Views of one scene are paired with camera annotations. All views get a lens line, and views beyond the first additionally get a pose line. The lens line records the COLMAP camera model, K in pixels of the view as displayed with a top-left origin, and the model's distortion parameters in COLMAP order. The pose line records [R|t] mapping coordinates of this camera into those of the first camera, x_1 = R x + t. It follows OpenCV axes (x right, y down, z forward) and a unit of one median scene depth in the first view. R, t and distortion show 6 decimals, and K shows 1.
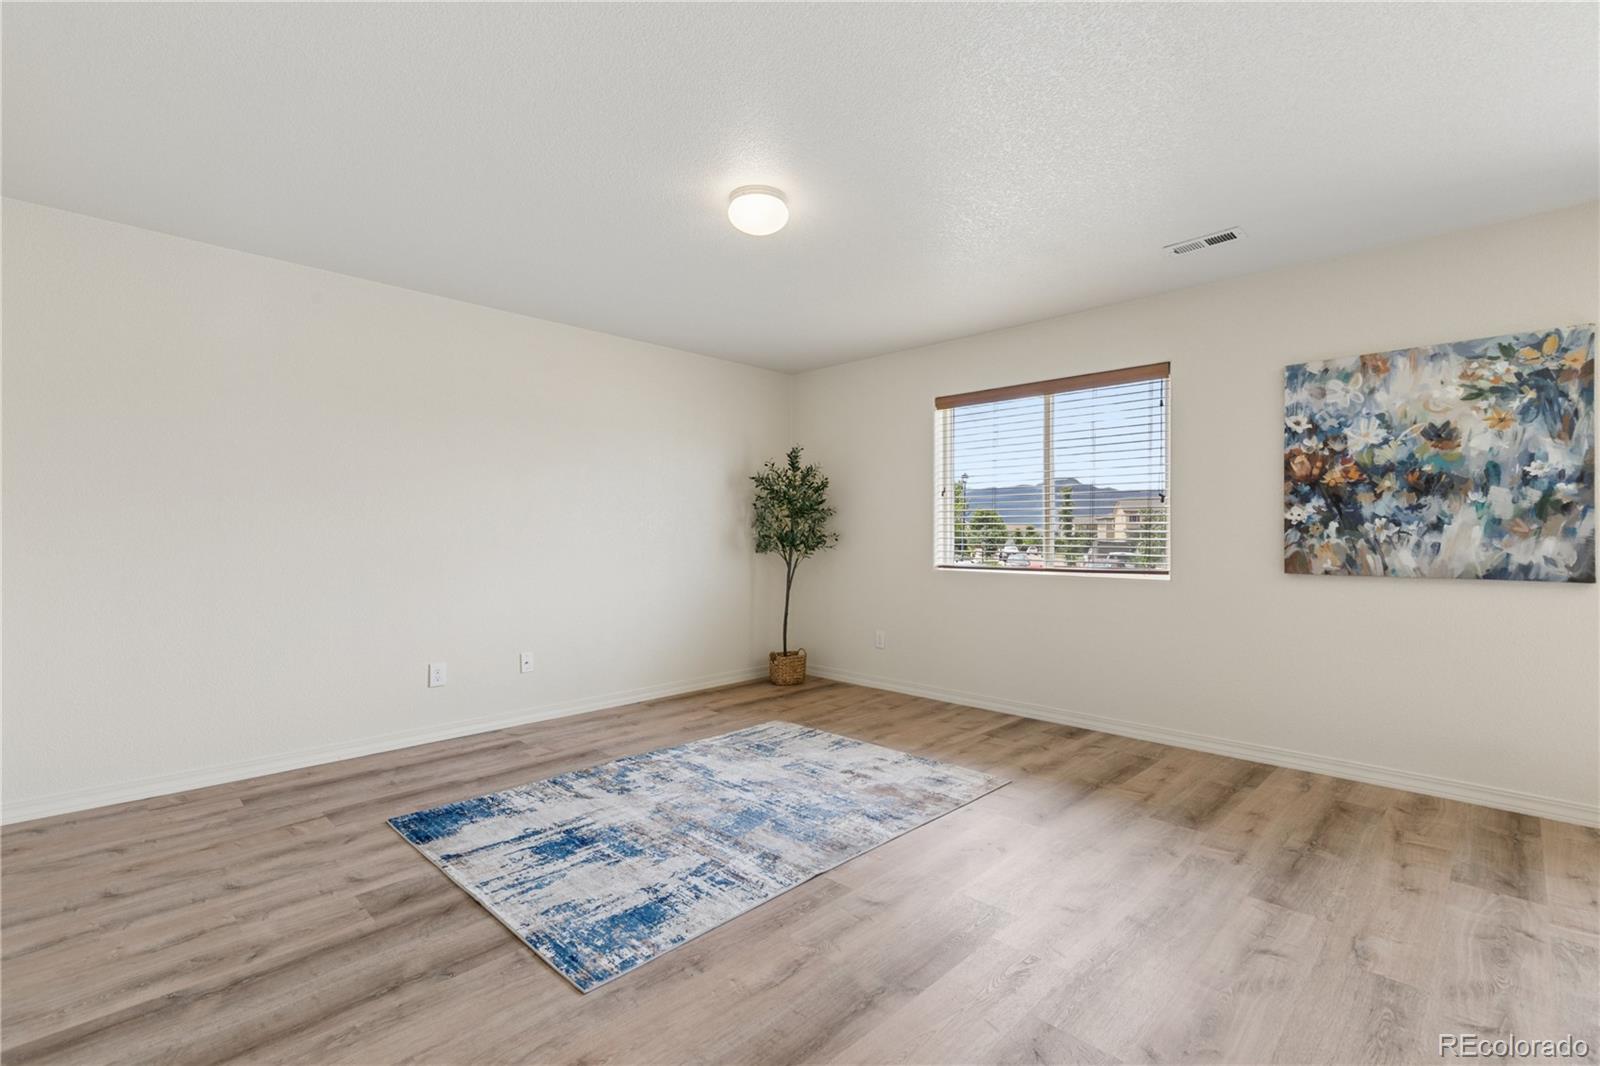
lens RADIAL K [[719.6, 0, 802.7], [0, 719.6, 532.2], [0, 0, 1]] dist [0.008784, -0.001159]
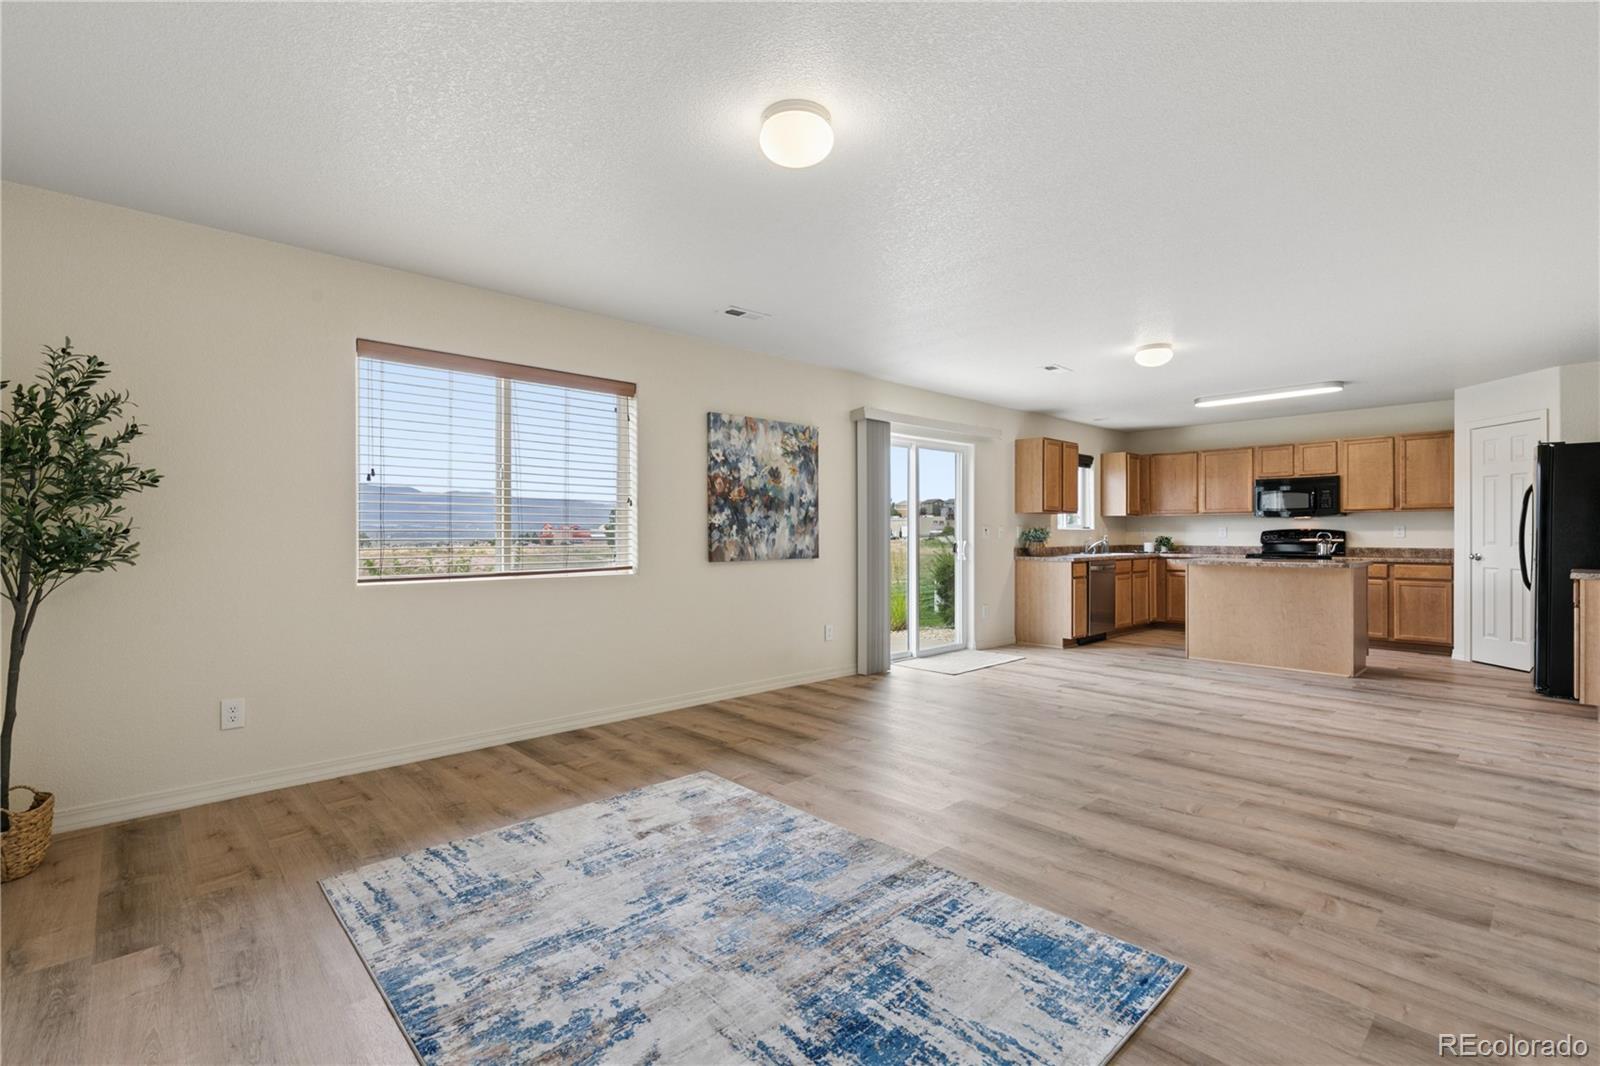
lens RADIAL K [[719.6, 0, 802.7], [0, 719.6, 532.2], [0, 0, 1]] dist [0.008784, -0.001159]
pose [[0.043739, 0.000460, 0.999043, -0.755140], [-0.000521, 1.000000, -0.000438, 0.000326], [-0.999043, -0.000501, 0.043739, 0.826194]]
